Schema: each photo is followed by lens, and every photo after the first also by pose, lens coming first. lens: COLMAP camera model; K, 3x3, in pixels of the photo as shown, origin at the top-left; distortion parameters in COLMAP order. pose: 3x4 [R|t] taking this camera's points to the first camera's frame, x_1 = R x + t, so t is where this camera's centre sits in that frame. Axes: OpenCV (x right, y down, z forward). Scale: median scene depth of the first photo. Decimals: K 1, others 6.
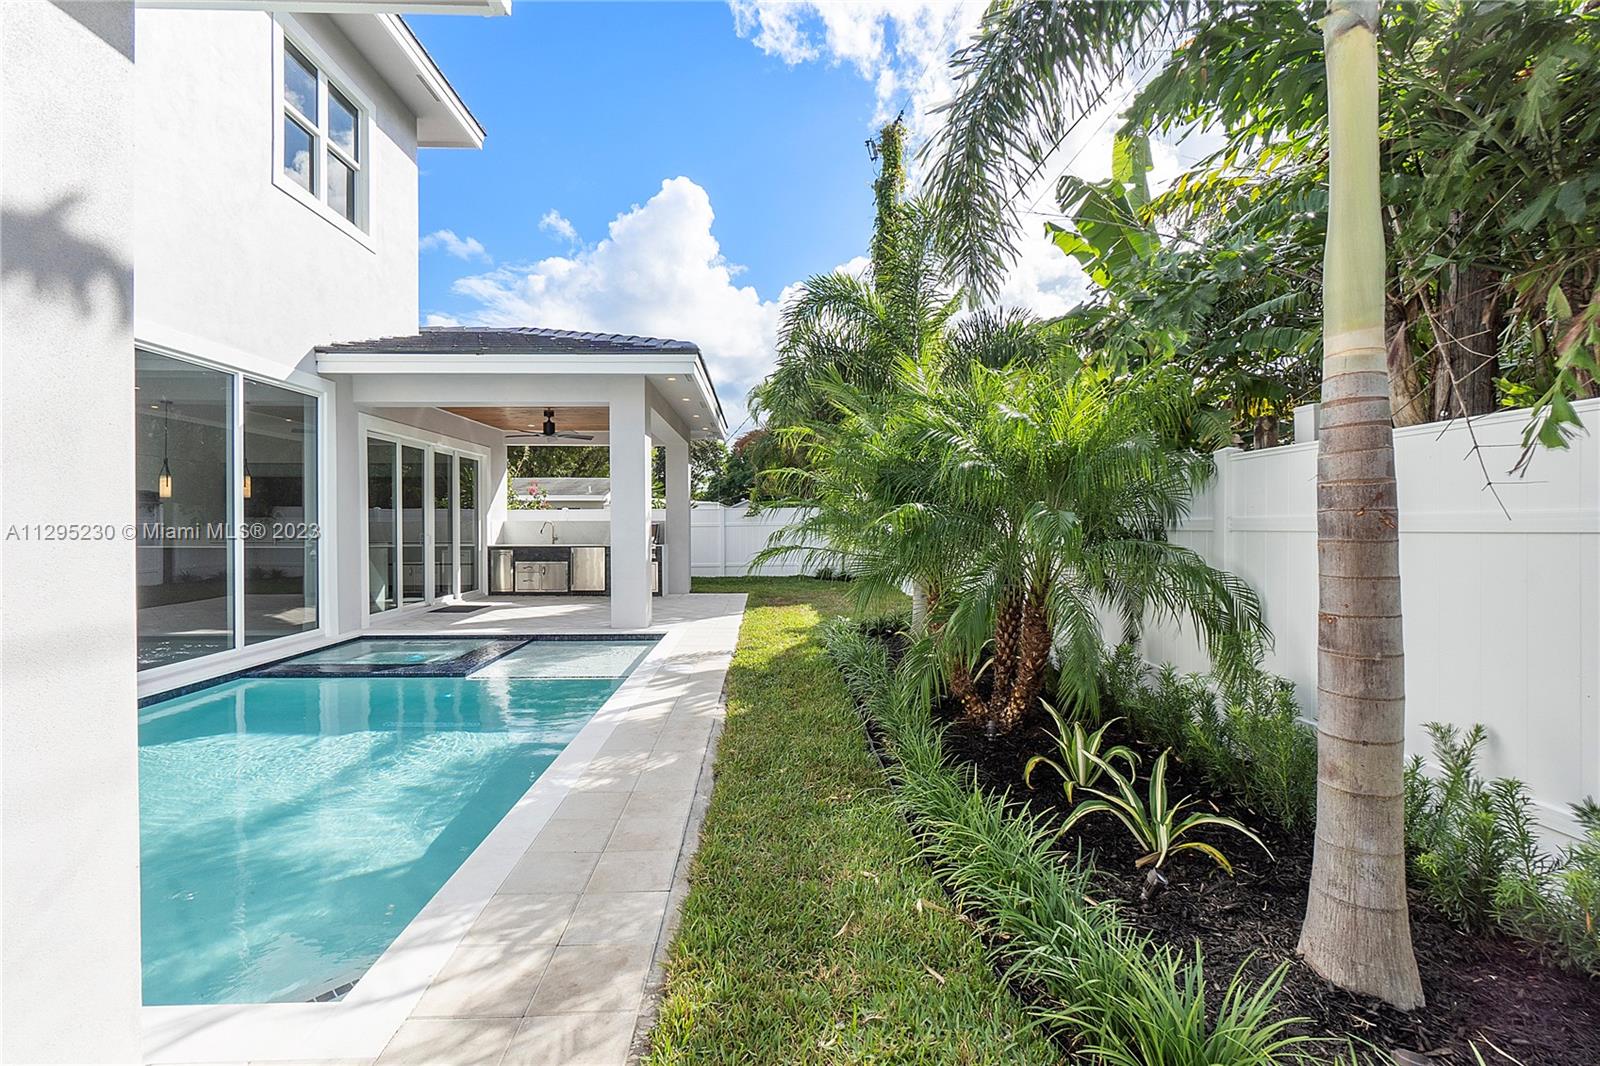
lens RADIAL K [[692.8, 0, 808.2], [0, 692.8, 527.6], [0, 0, 1]] dist [-0.002421, -0.000595]
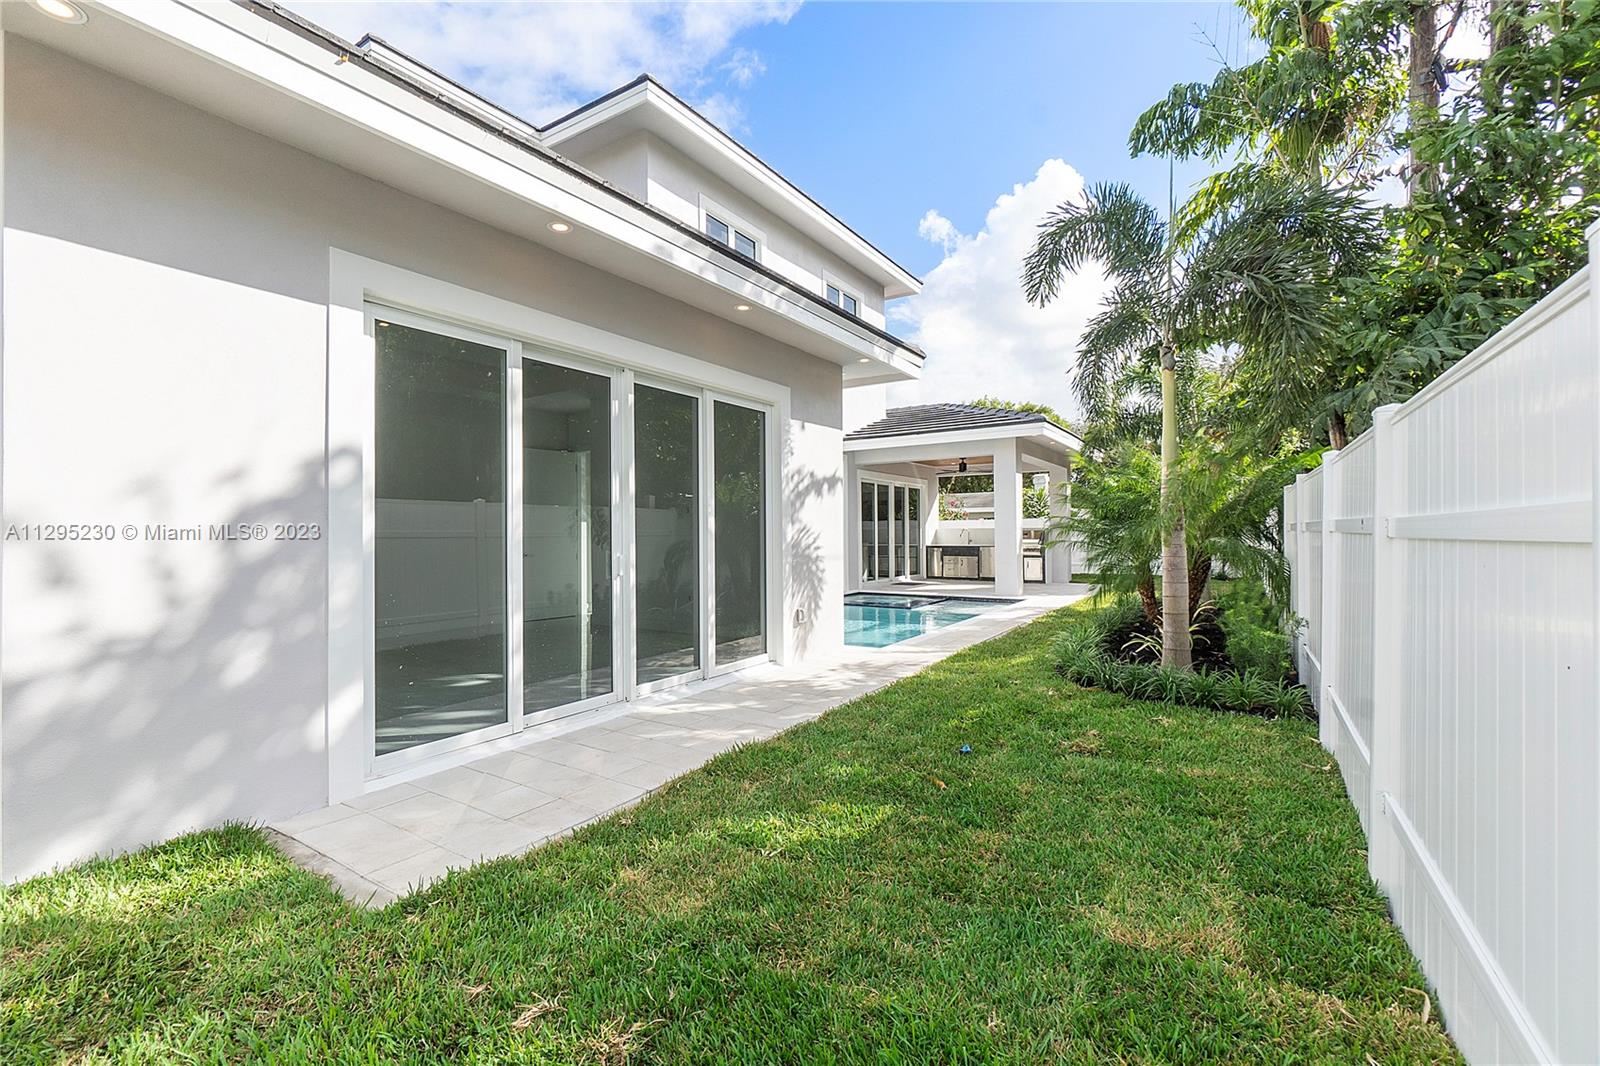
lens RADIAL K [[692.8, 0, 802.2], [0, 692.8, 534.6], [0, 0, 1]] dist [-0.002421, -0.000595]
pose [[0.811726, -0.002073, -0.584035, 0.208436], [0.001123, 0.999997, -0.001989, 0.006802], [0.584038, 0.000959, 0.811726, -0.398075]]
